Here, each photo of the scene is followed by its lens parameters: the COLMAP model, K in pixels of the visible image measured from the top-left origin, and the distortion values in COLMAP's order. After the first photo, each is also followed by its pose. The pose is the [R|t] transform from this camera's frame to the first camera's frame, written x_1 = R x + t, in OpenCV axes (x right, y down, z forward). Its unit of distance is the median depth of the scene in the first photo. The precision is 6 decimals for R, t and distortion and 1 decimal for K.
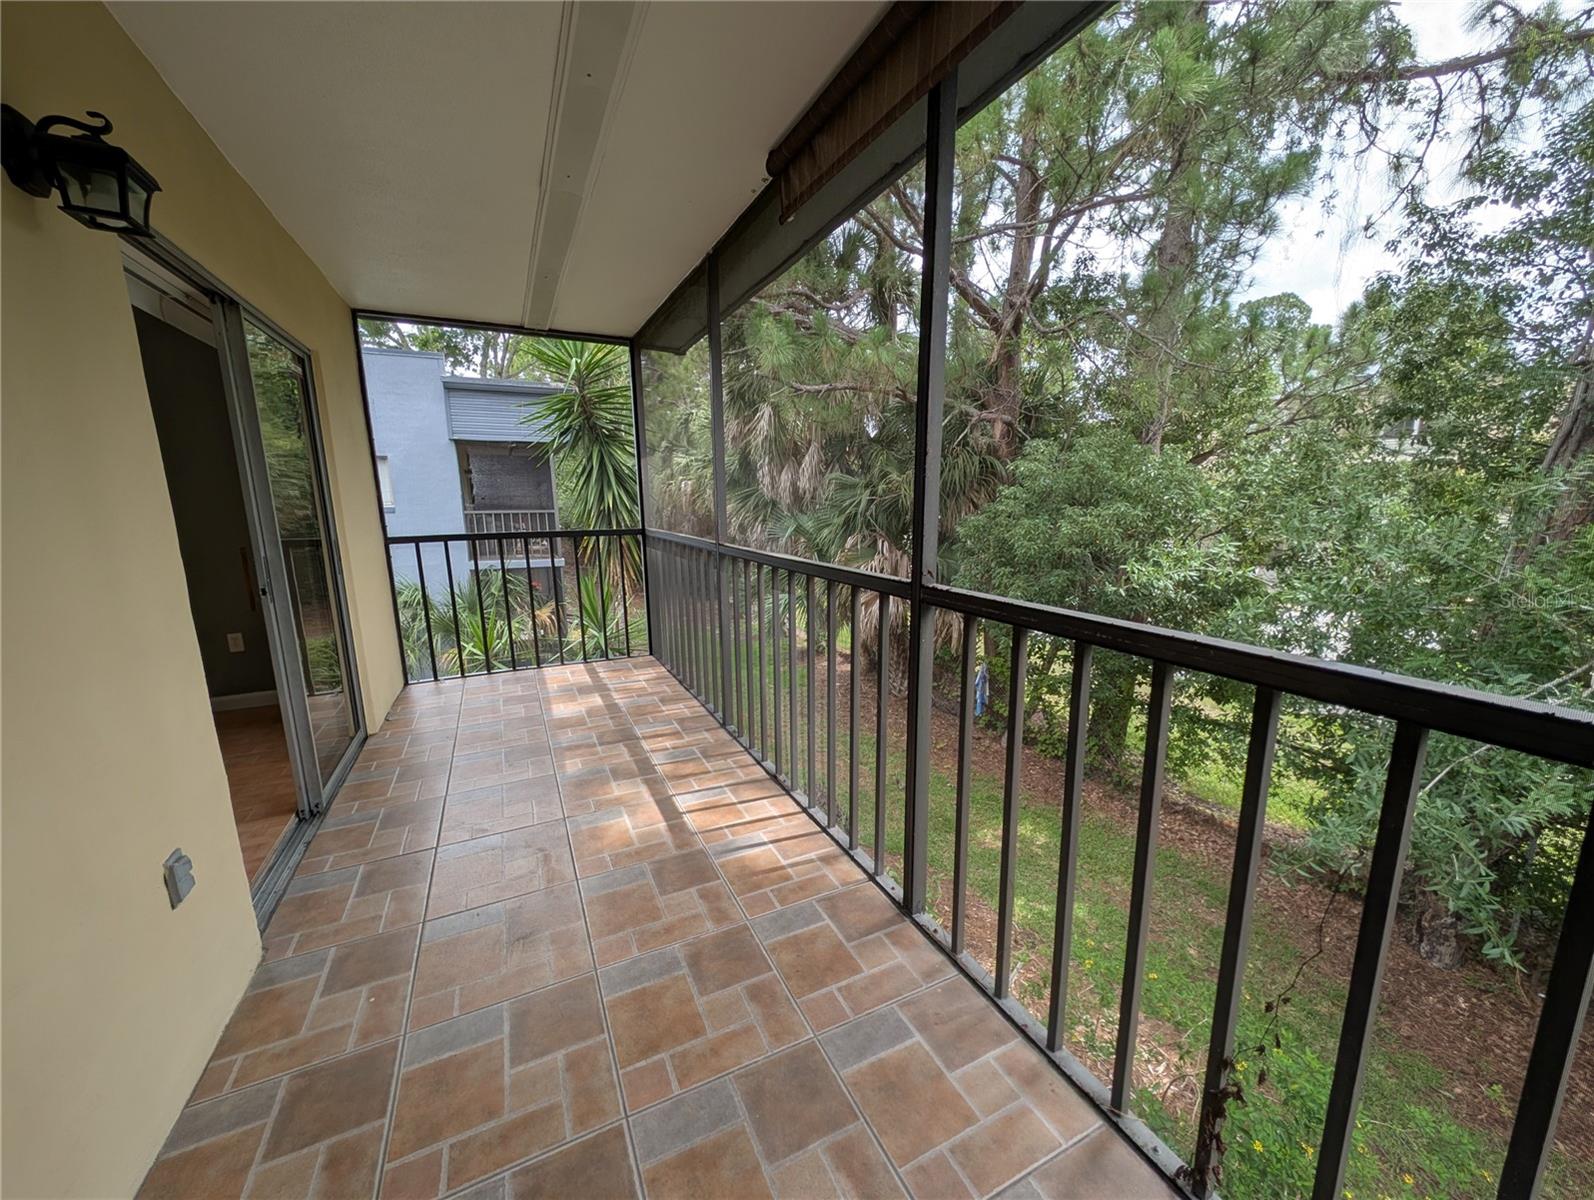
lens RADIAL K [[599.6, 0, 800.7], [0, 599.6, 604.7], [0, 0, 1]] dist [0.005197, -0.002680]
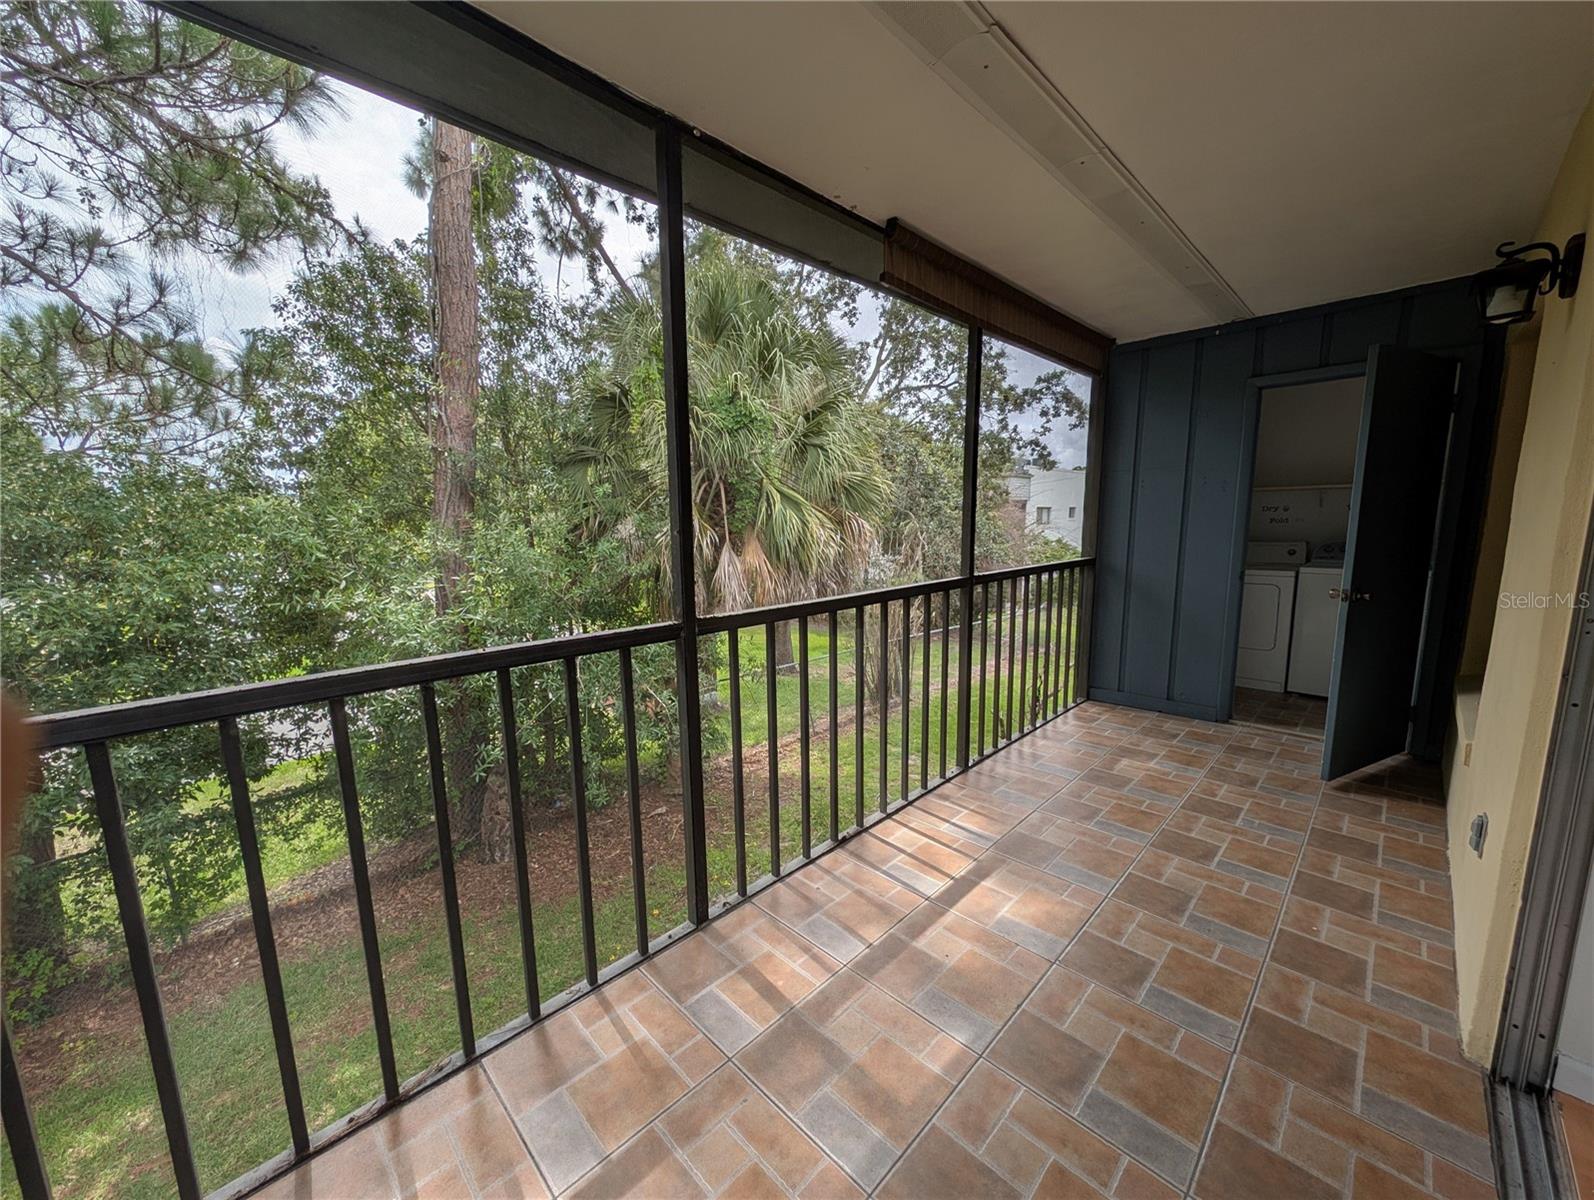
lens RADIAL K [[599.6, 0, 801.4], [0, 599.6, 601.2], [0, 0, 1]] dist [0.005197, -0.002680]
pose [[-0.316893, -0.122538, 0.940512, -0.885035], [0.197806, 0.961275, 0.191892, -0.259587], [-0.927605, 0.246848, -0.280383, 1.312489]]
